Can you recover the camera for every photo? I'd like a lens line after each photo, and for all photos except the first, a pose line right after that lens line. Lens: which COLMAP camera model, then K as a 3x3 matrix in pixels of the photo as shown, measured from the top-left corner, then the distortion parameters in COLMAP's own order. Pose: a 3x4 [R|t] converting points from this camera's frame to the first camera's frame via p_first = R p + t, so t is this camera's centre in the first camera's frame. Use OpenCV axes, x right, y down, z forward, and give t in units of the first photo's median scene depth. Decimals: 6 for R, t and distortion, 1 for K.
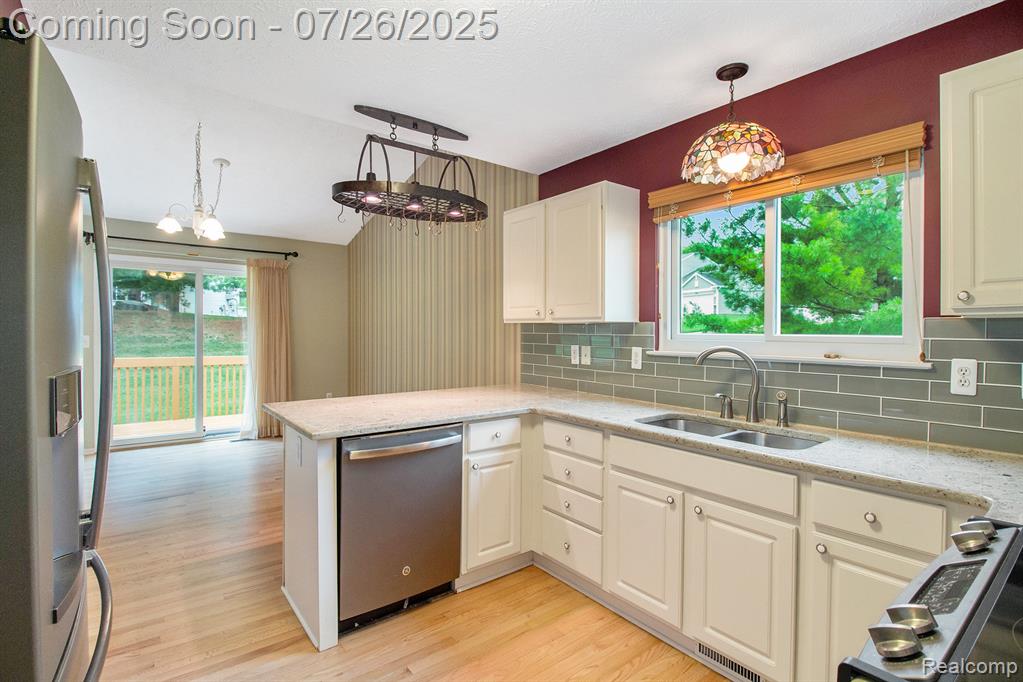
lens RADIAL K [[484.5, 0, 510.1], [0, 484.5, 333.7], [0, 0, 1]] dist [-0.003244, -0.008173]
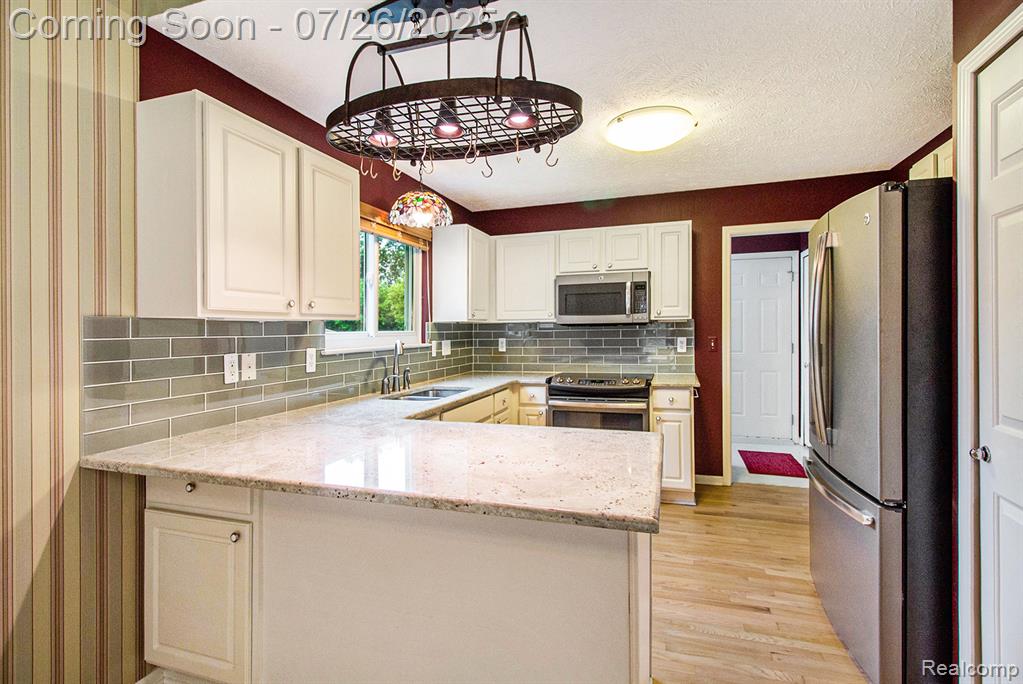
lens RADIAL K [[484.5, 0, 529.5], [0, 484.5, 329.1], [0, 0, 1]] dist [-0.003244, -0.008173]
pose [[-0.593787, -0.001826, 0.804620, -0.773305], [0.012058, 0.999865, 0.011168, -0.014674], [-0.804532, 0.016333, -0.593685, 1.306848]]
